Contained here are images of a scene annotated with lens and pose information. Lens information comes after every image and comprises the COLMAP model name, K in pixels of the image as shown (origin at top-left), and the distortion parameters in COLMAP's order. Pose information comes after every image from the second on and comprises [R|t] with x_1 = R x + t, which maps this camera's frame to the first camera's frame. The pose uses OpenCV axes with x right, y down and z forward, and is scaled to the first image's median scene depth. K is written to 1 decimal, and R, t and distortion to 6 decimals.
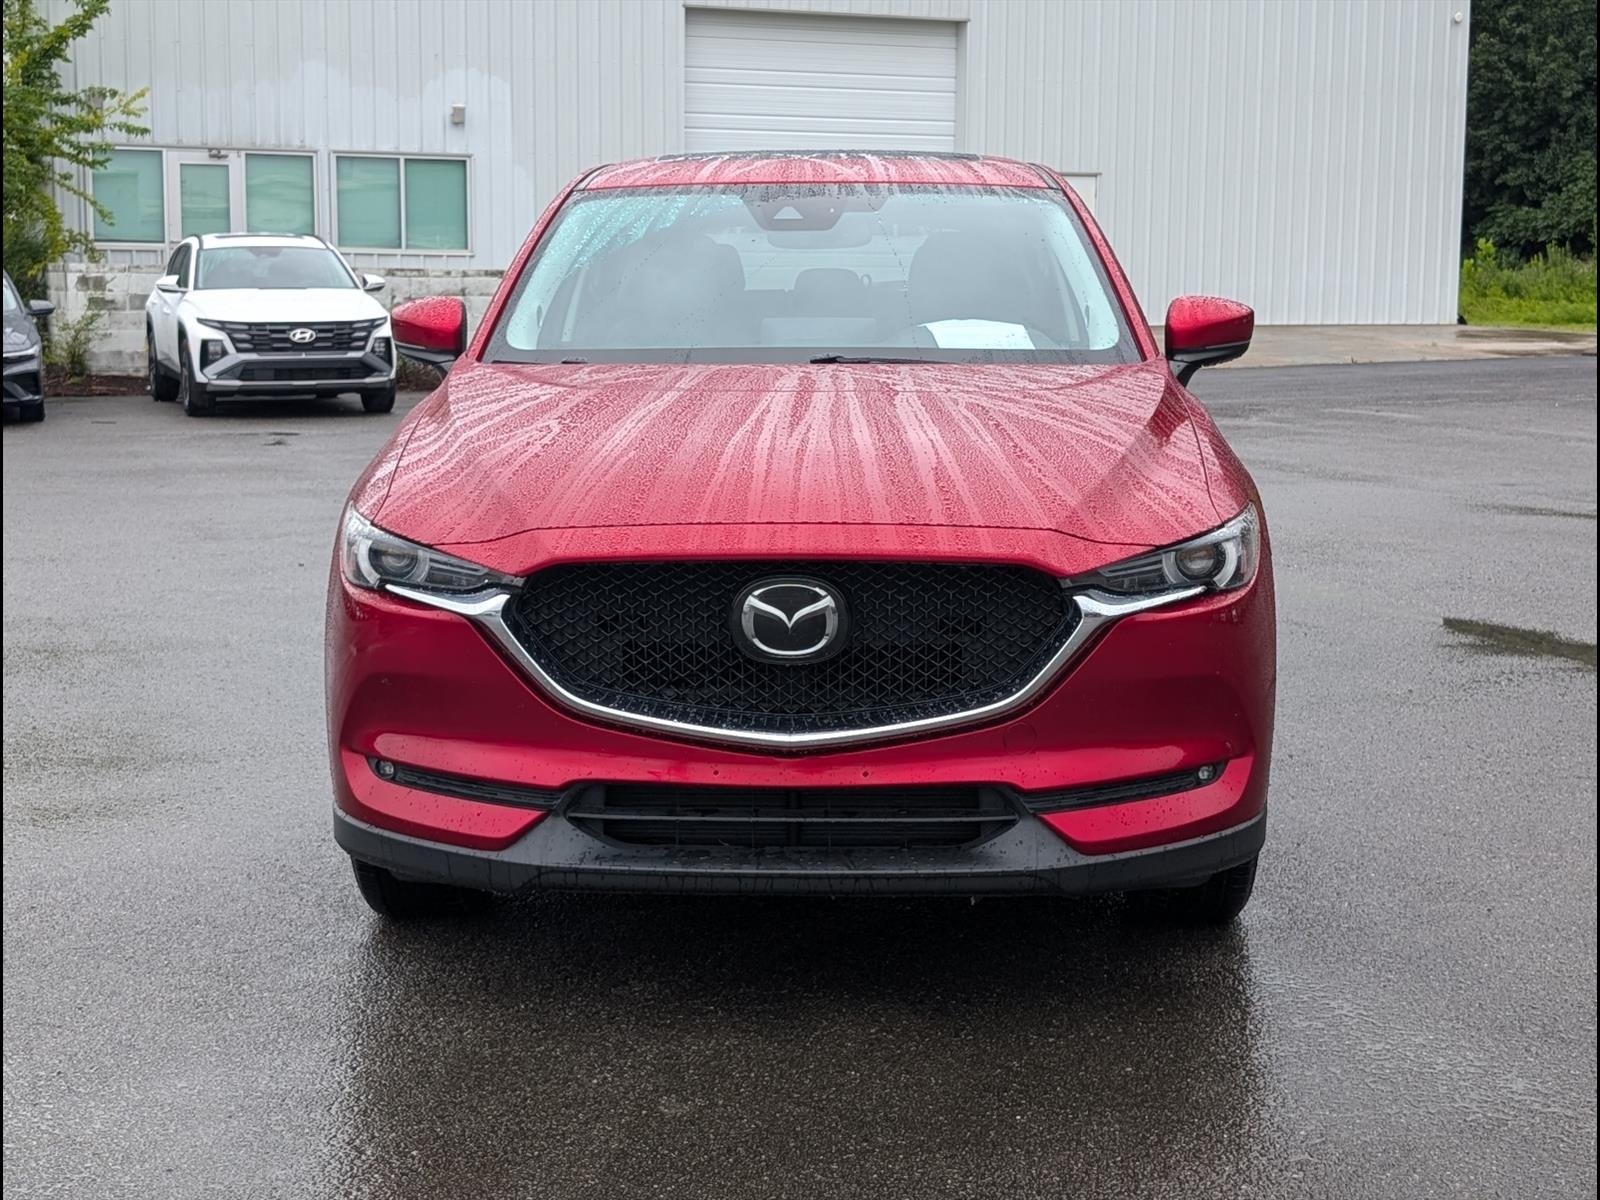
lens RADIAL K [[2421.4, 0, 817.5], [0, 2421.4, 596.4], [0, 0, 1]] dist [0.155332, -0.603939]
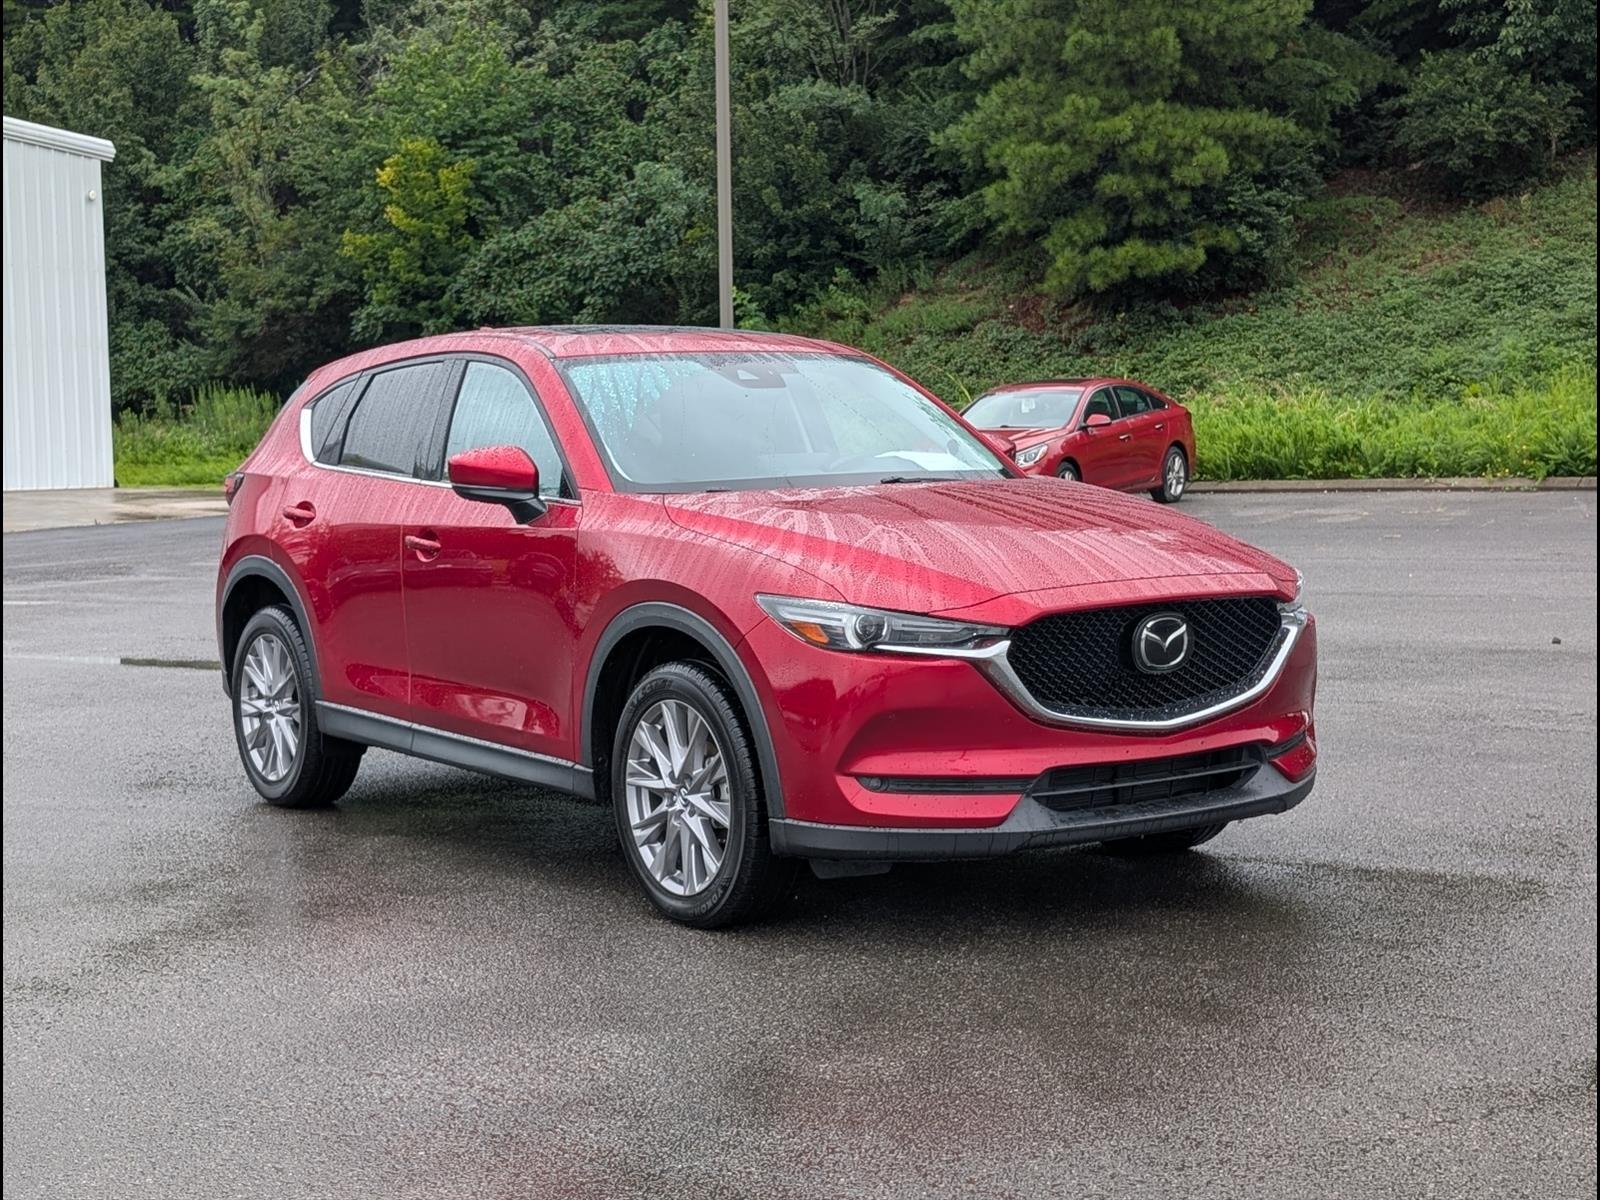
lens RADIAL K [[2421.4, 0, 817.5], [0, 2421.4, 596.4], [0, 0, 1]] dist [0.155332, -0.603939]
pose [[0.809331, -0.065406, 0.583700, -0.157609], [0.104984, 0.993886, -0.034197, 0.001600], [-0.577895, 0.088956, 0.811249, -0.012584]]
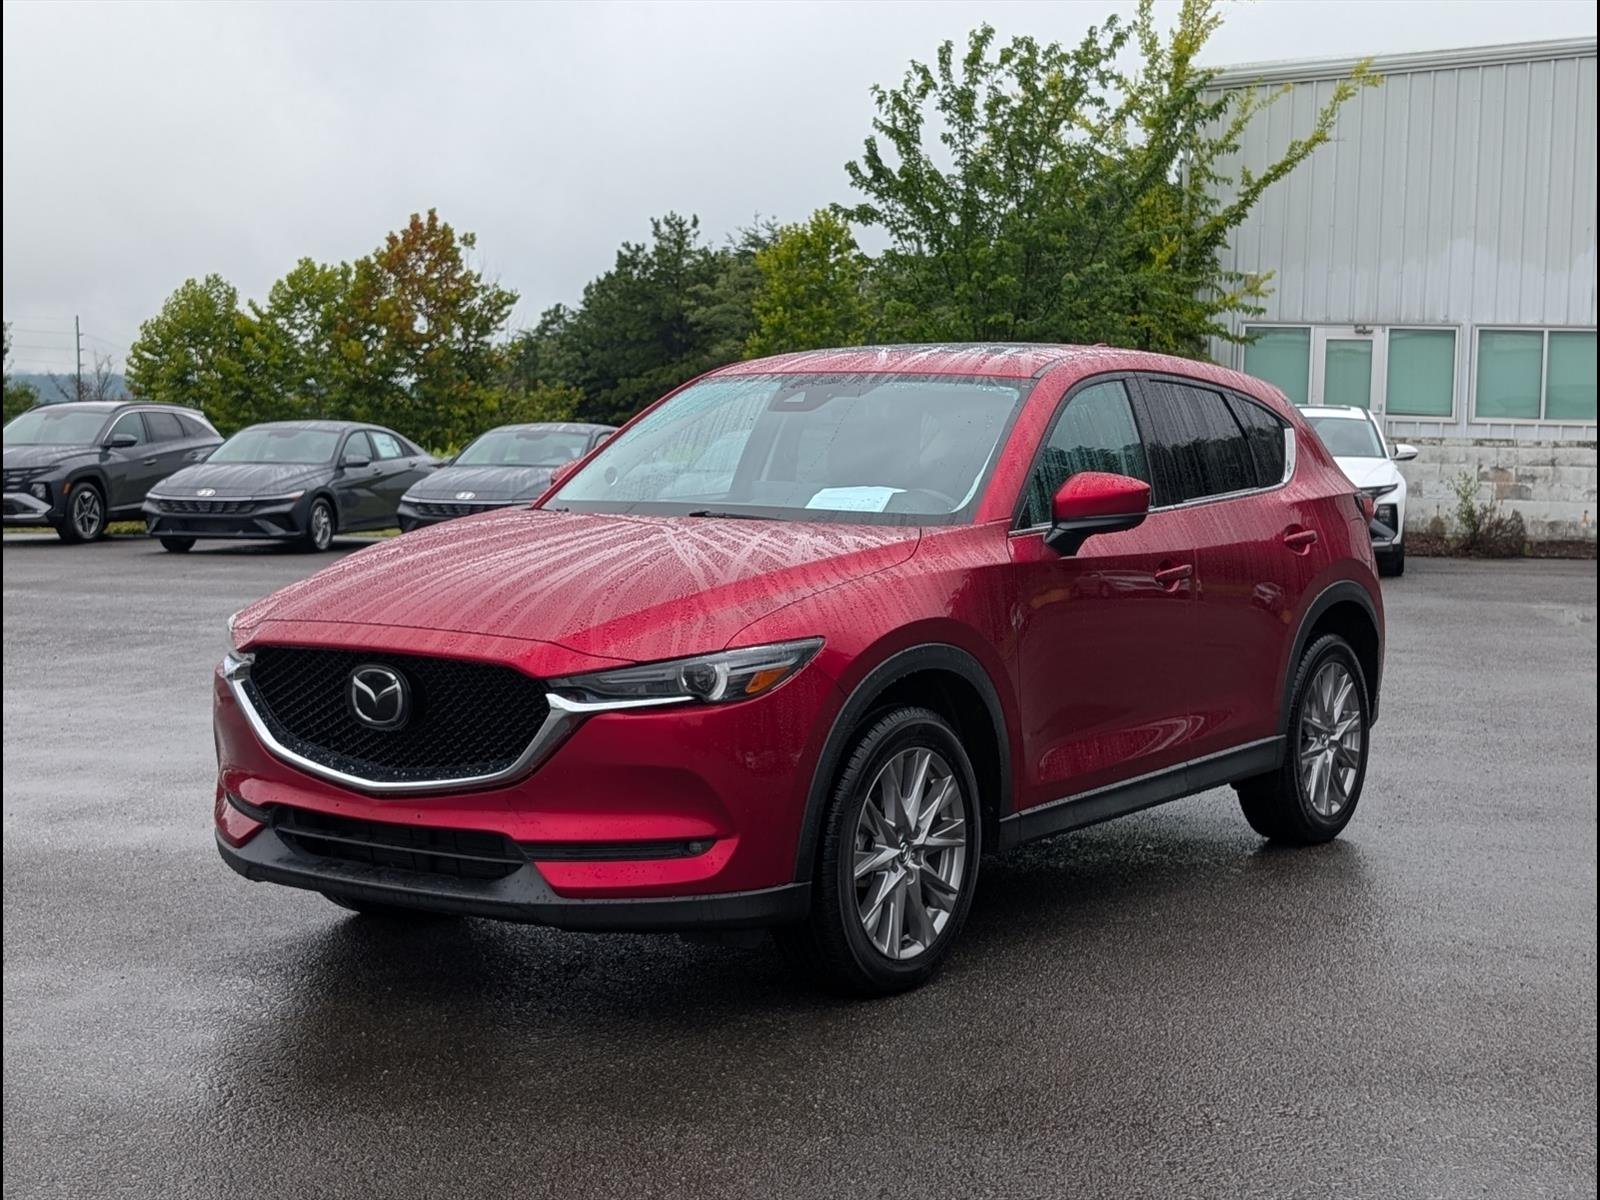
lens RADIAL K [[2421.4, 0, 817.5], [0, 2421.4, 596.4], [0, 0, 1]] dist [0.155332, -0.603939]
pose [[0.844368, 0.049084, -0.533511, 0.139036], [-0.085110, 0.995438, -0.043119, -0.001237], [0.528961, 0.081816, 0.844693, -0.004120]]
